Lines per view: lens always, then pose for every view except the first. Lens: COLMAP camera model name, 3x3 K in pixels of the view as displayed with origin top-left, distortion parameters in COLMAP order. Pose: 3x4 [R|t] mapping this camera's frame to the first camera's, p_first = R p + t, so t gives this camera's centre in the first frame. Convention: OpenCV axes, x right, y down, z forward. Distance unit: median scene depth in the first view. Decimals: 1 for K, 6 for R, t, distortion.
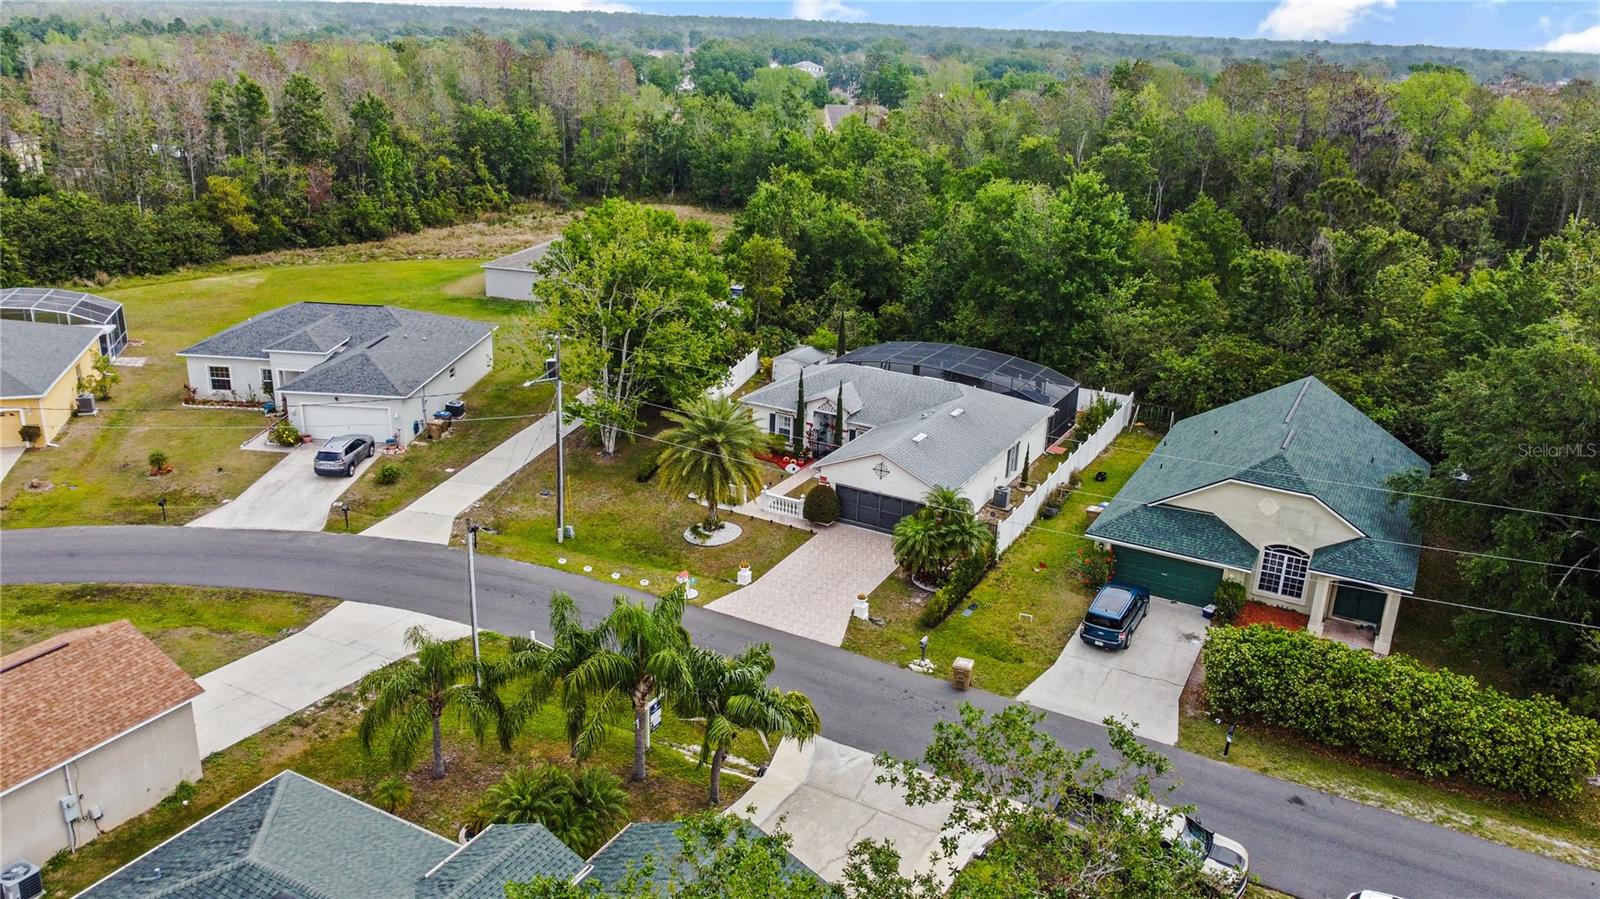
lens RADIAL K [[1215.8, 0, 800.0], [0, 1215.8, 449.5], [0, 0, 1]] dist [-0.000004, 0.000747]
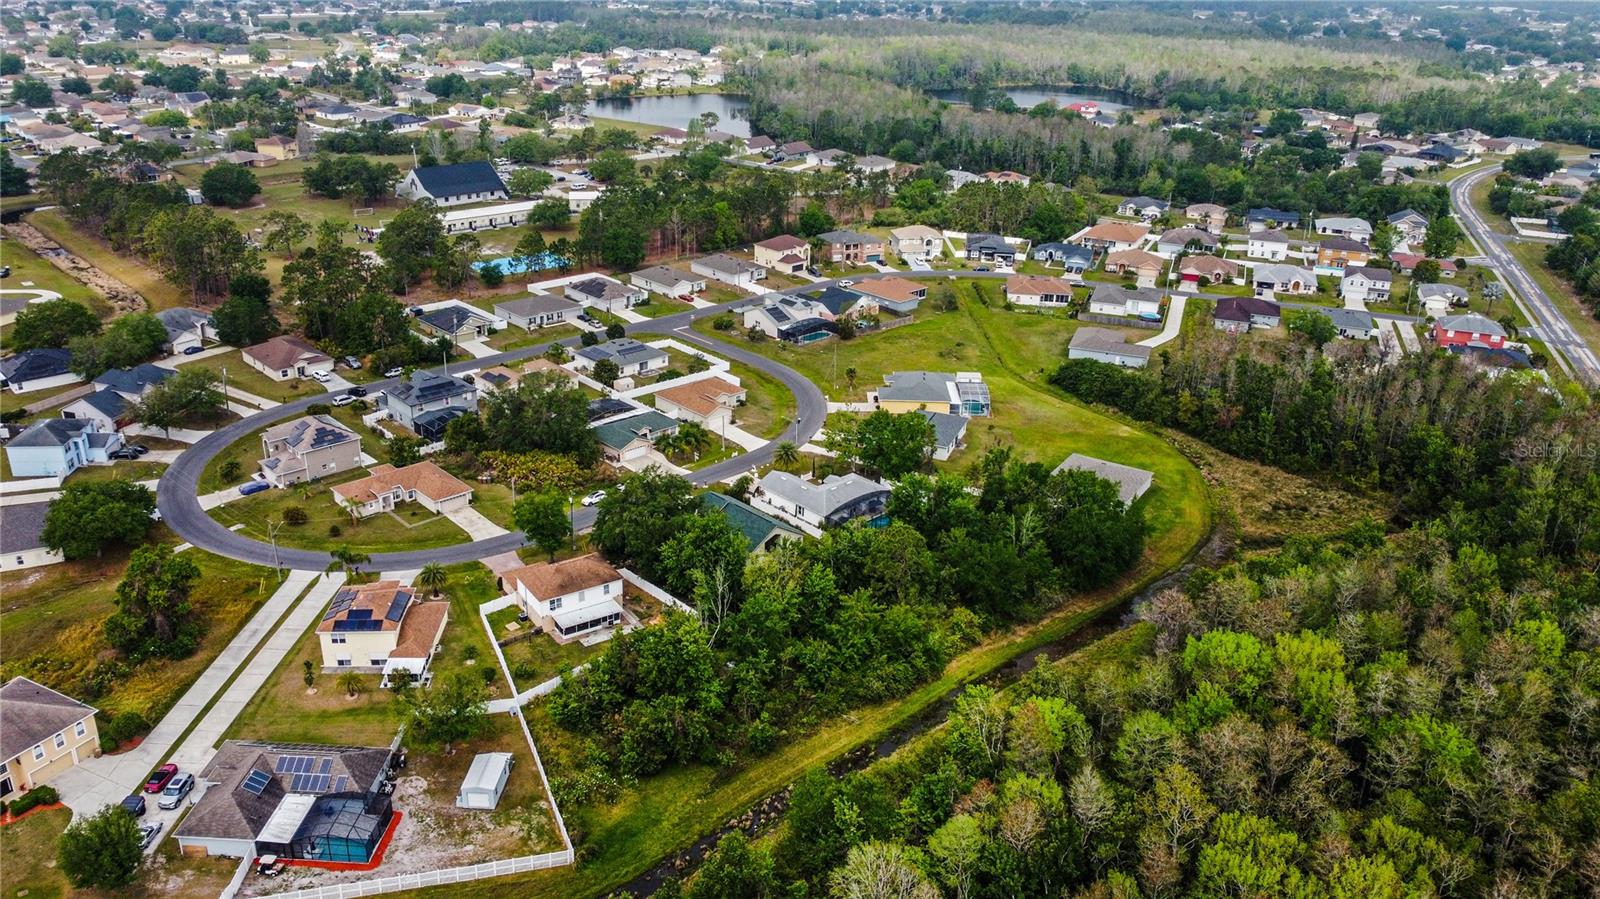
lens RADIAL K [[1215.8, 0, 800.0], [0, 1215.8, 449.5], [0, 0, 1]] dist [-0.000004, 0.000747]
pose [[-0.303429, 0.326103, -0.895314, 2.860535], [-0.354304, 0.833629, 0.423712, -1.414901], [0.884533, 0.445780, -0.137408, 1.343408]]
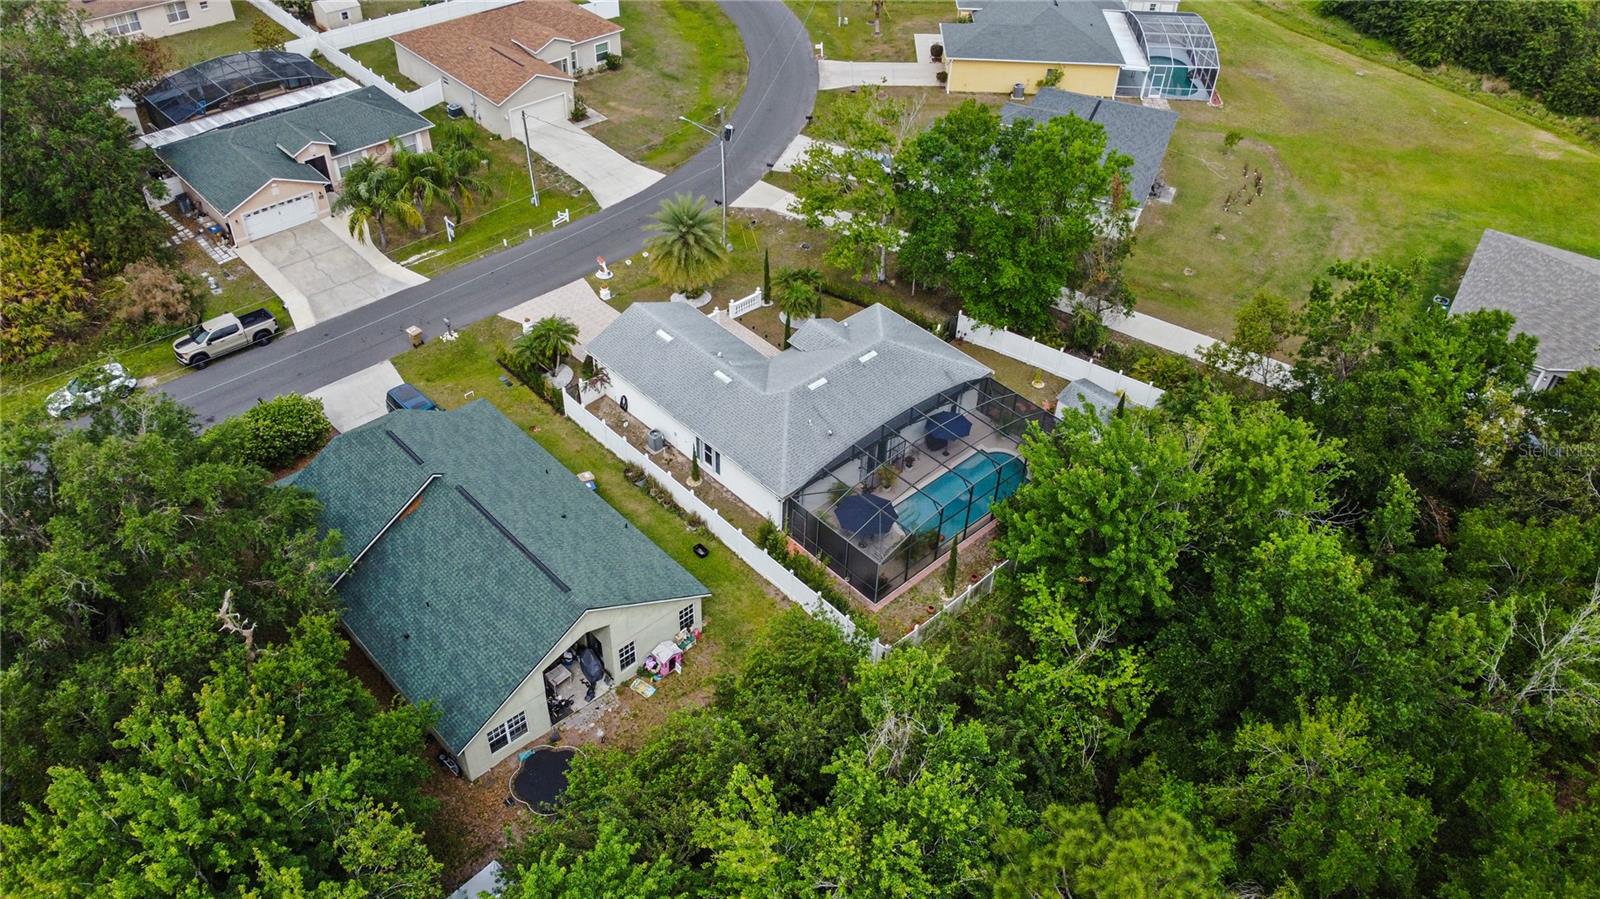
lens RADIAL K [[1215.8, 0, 800.0], [0, 1215.8, 449.5], [0, 0, 1]] dist [-0.000004, 0.000747]
pose [[-0.318774, 0.575448, -0.753155, 0.867735], [-0.356354, 0.663547, 0.657812, -0.651512], [0.878291, 0.478083, -0.006458, 1.059022]]
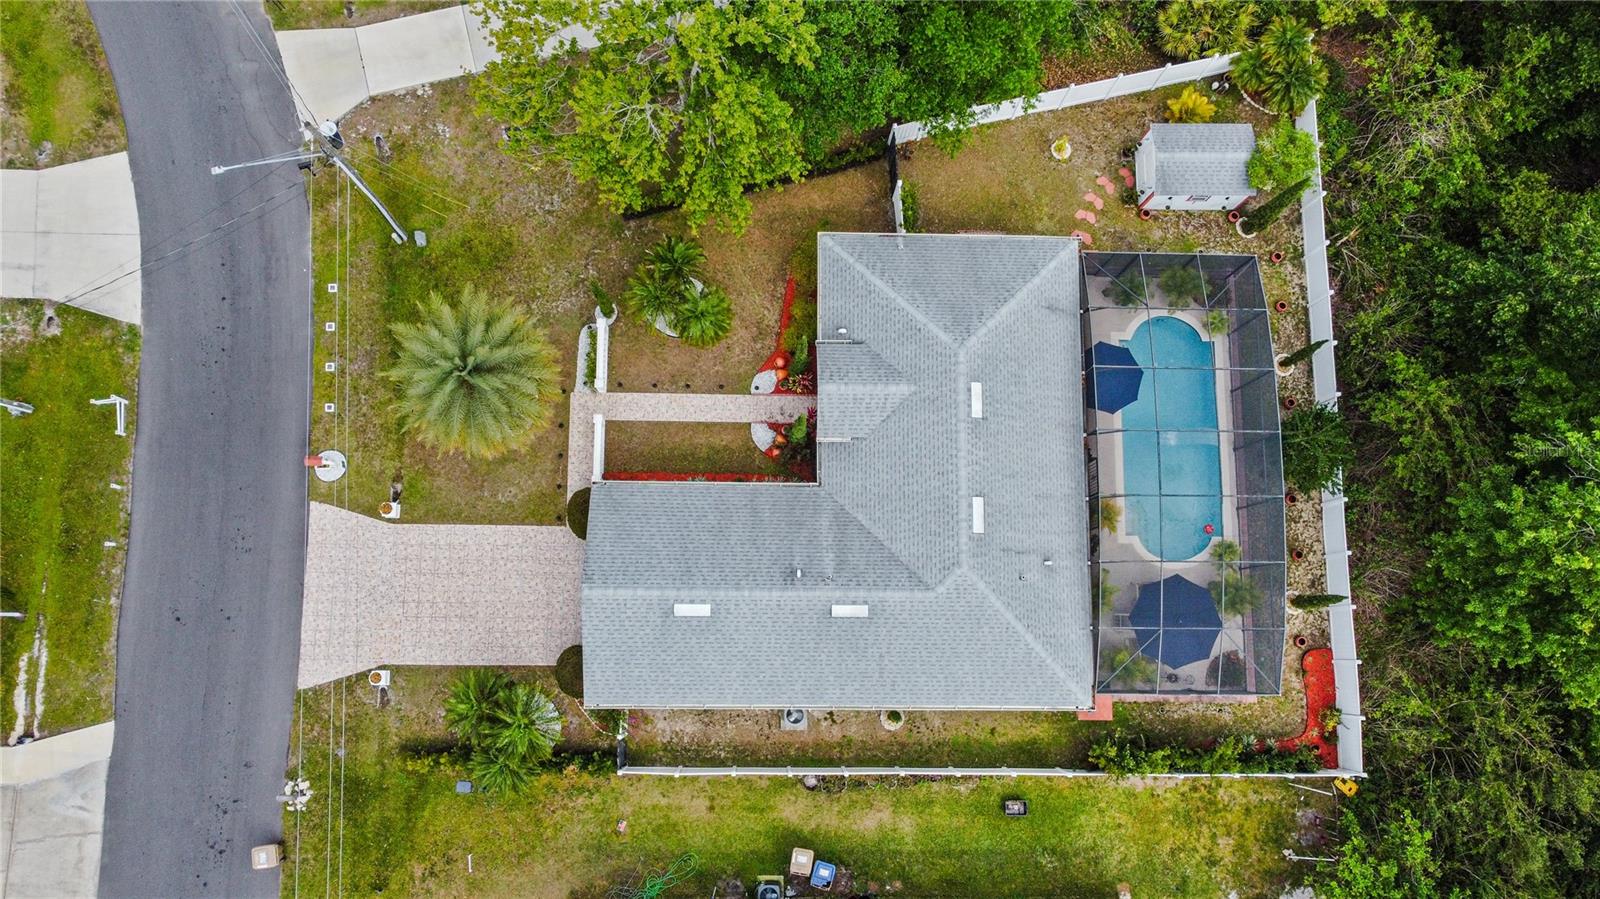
lens RADIAL K [[1215.8, 0, 800.0], [0, 1215.8, 449.5], [0, 0, 1]] dist [-0.000004, 0.000747]
pose [[0.469458, 0.866878, -0.167724, 0.142320], [-0.301422, 0.335892, 0.892368, -0.562887], [0.829912, -0.368374, 0.418983, 0.737799]]
